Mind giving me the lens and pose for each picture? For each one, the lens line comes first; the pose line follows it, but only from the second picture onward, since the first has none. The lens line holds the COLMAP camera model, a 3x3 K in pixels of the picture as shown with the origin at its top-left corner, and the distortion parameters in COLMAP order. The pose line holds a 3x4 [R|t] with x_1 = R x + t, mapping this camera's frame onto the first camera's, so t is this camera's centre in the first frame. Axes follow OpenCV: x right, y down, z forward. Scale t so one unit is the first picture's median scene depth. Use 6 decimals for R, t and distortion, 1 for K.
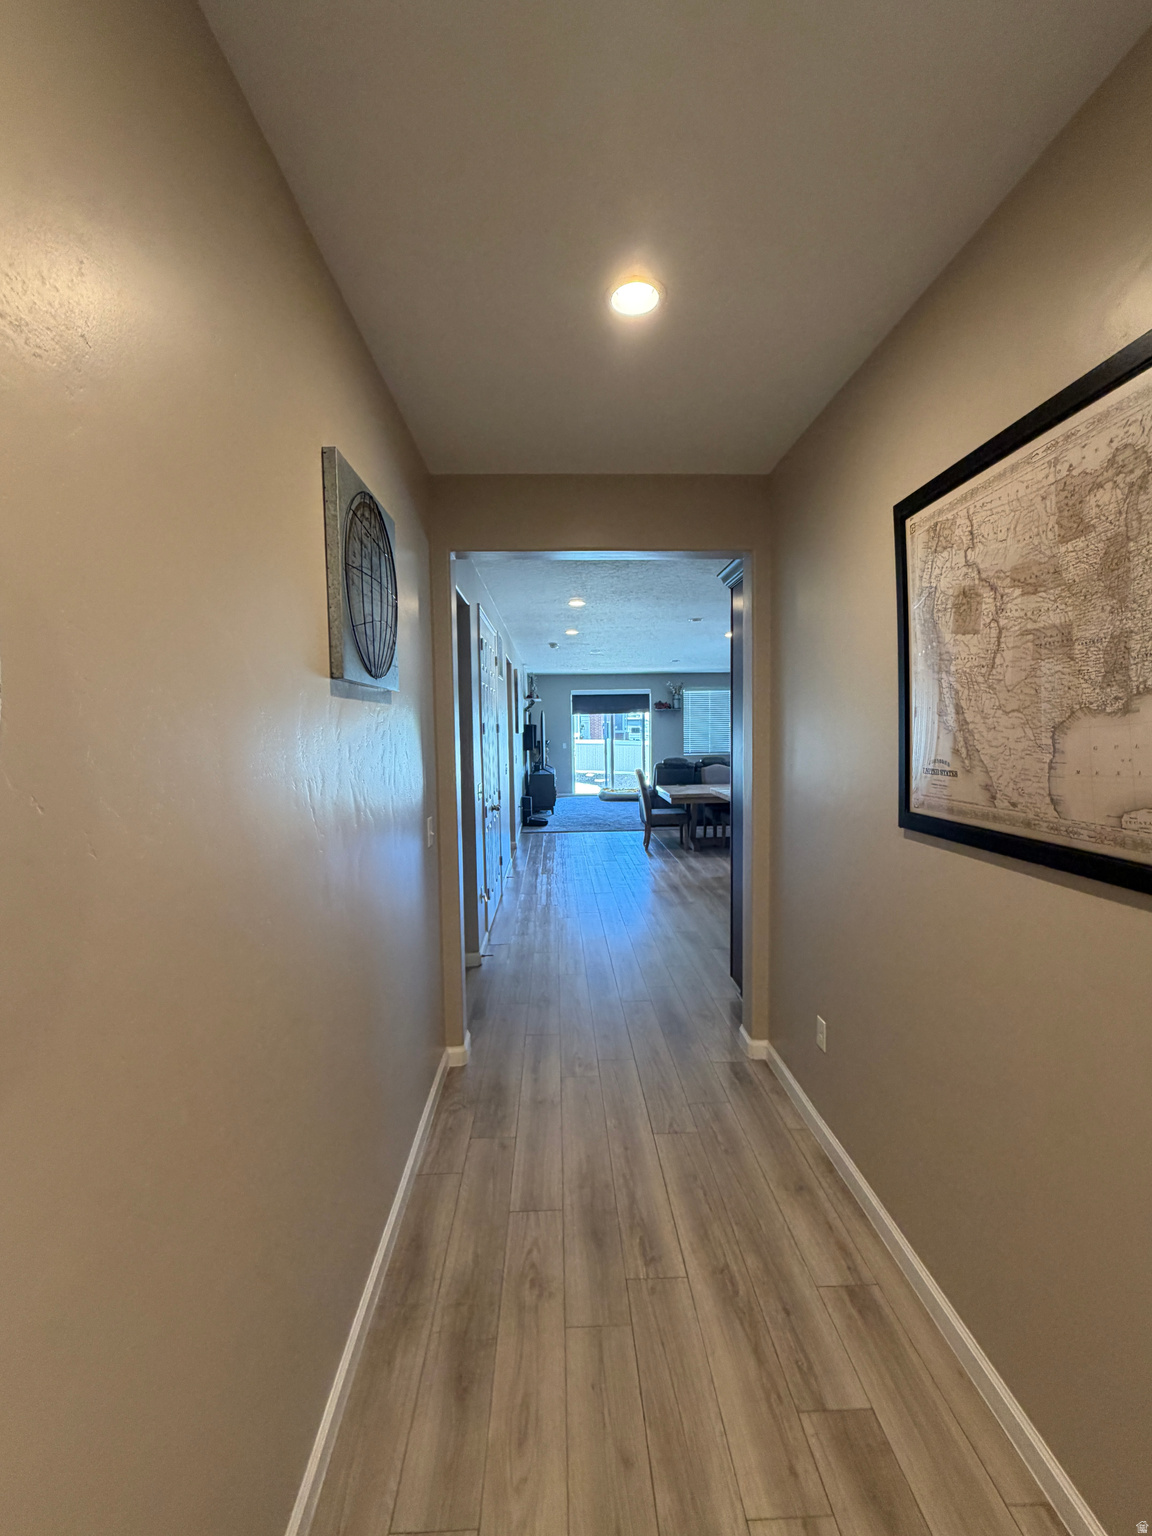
lens RADIAL K [[630.4, 0, 573.4], [0, 630.4, 766.8], [0, 0, 1]] dist [0.000208, 0.000055]
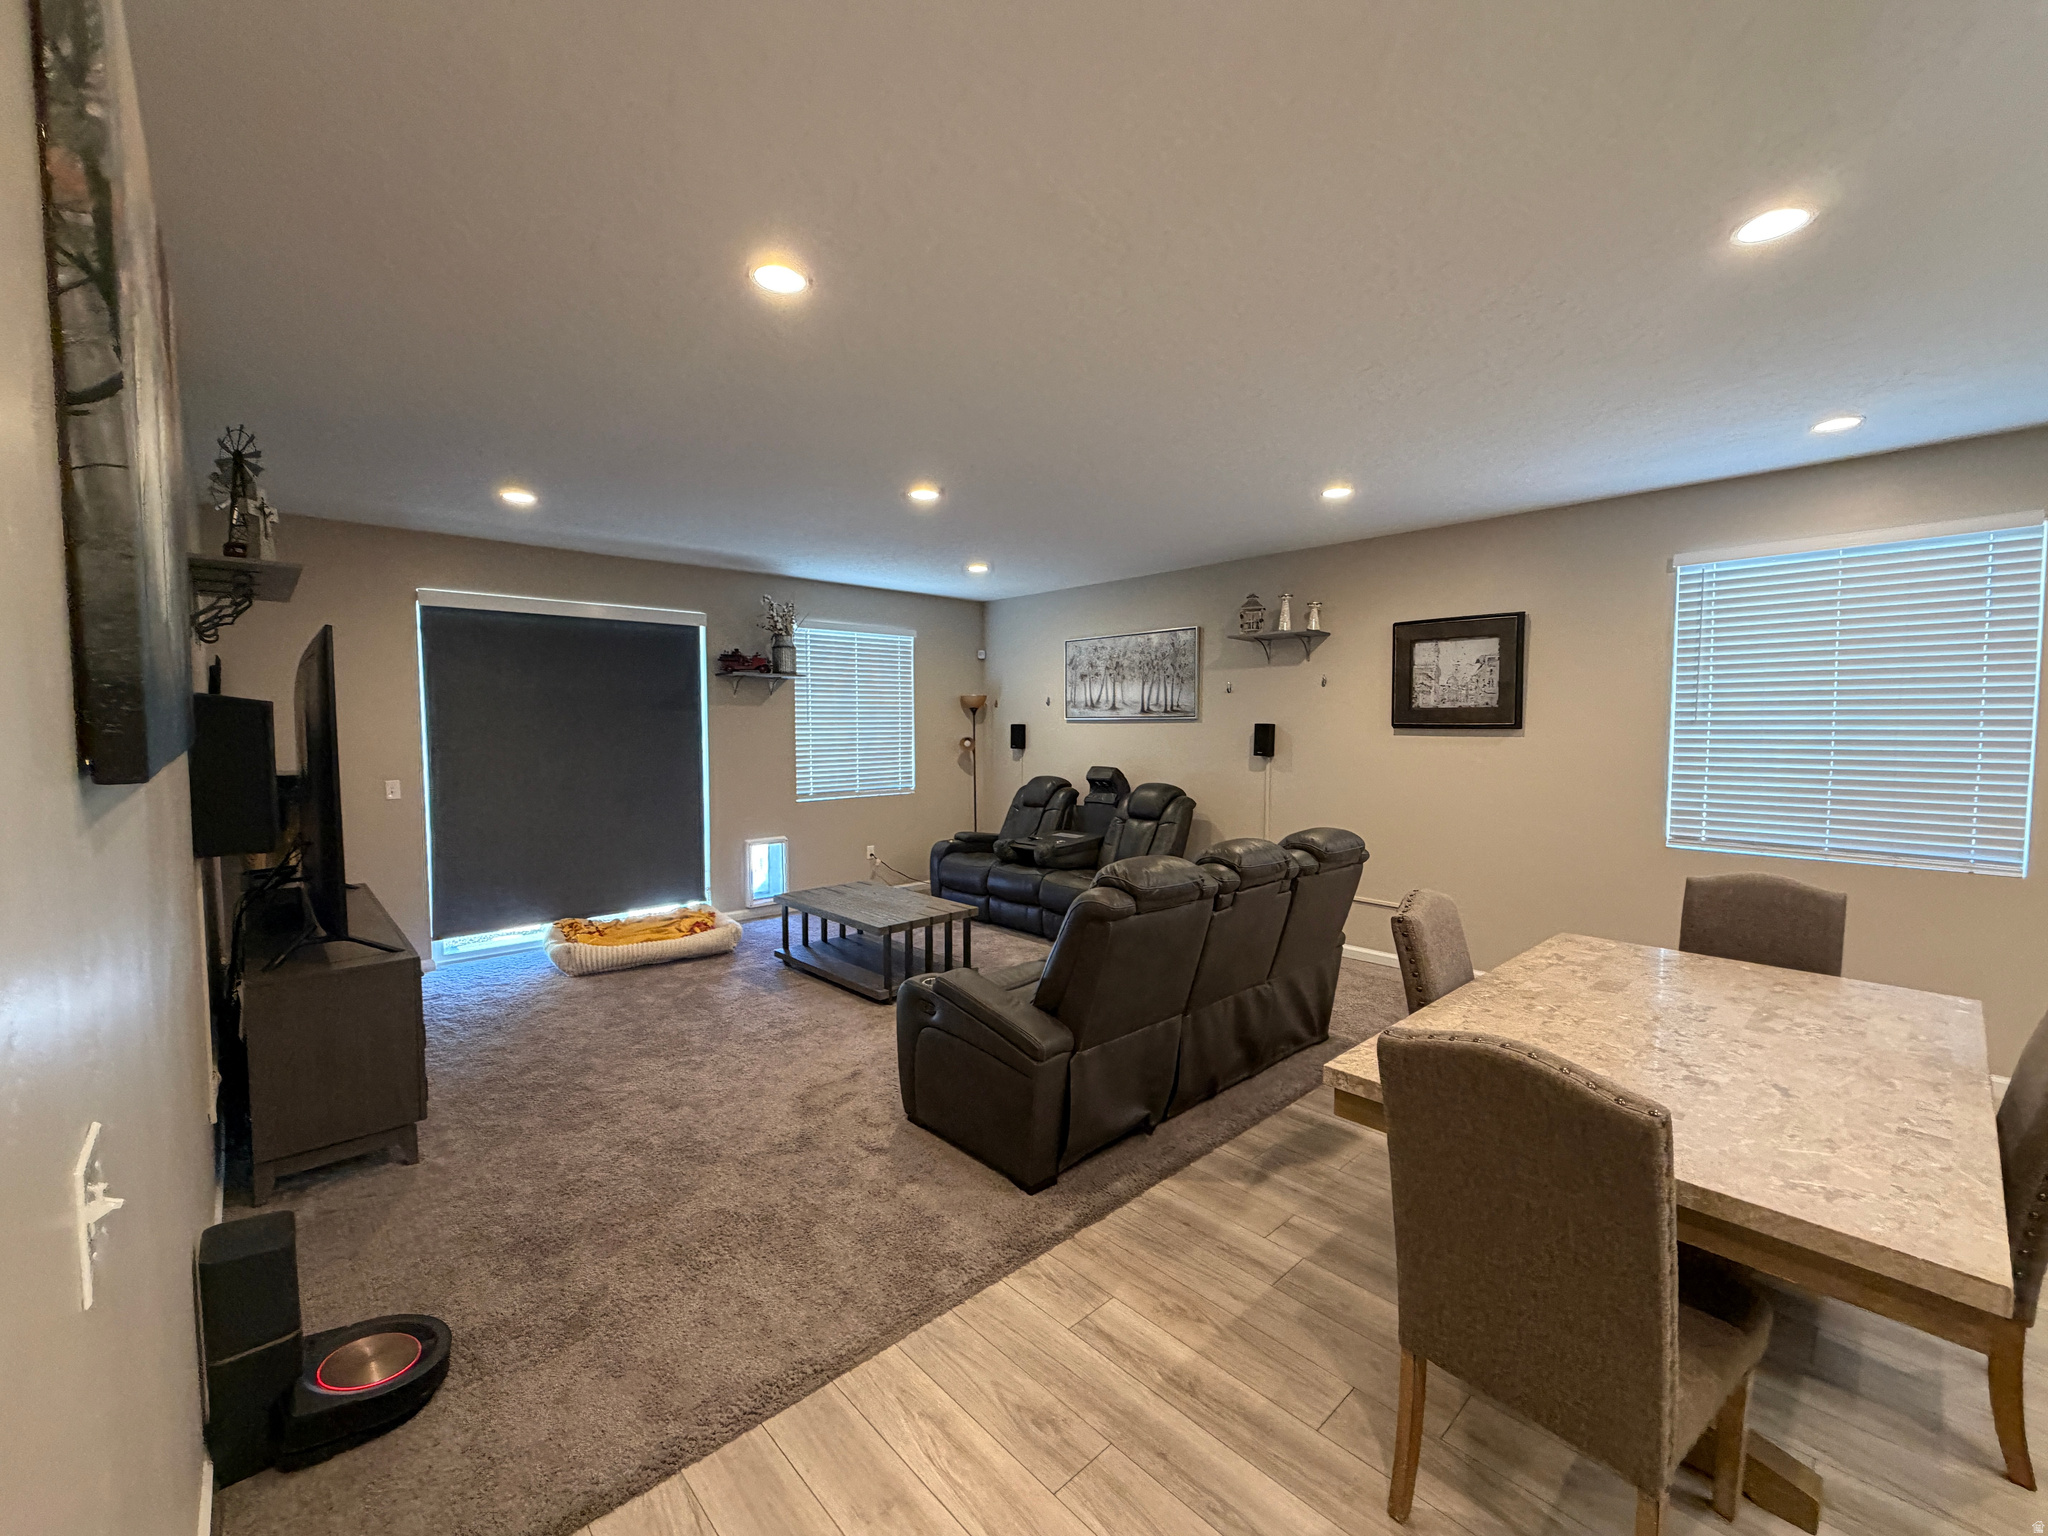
lens RADIAL K [[840.5, 0, 1023.1], [0, 840.5, 771.5], [0, 0, 1]] dist [0.000208, 0.000055]
pose [[0.755101, -0.037673, 0.654525, -0.267670], [0.039132, 0.999158, 0.012364, -0.182458], [-0.654440, 0.016277, 0.755939, 3.161733]]
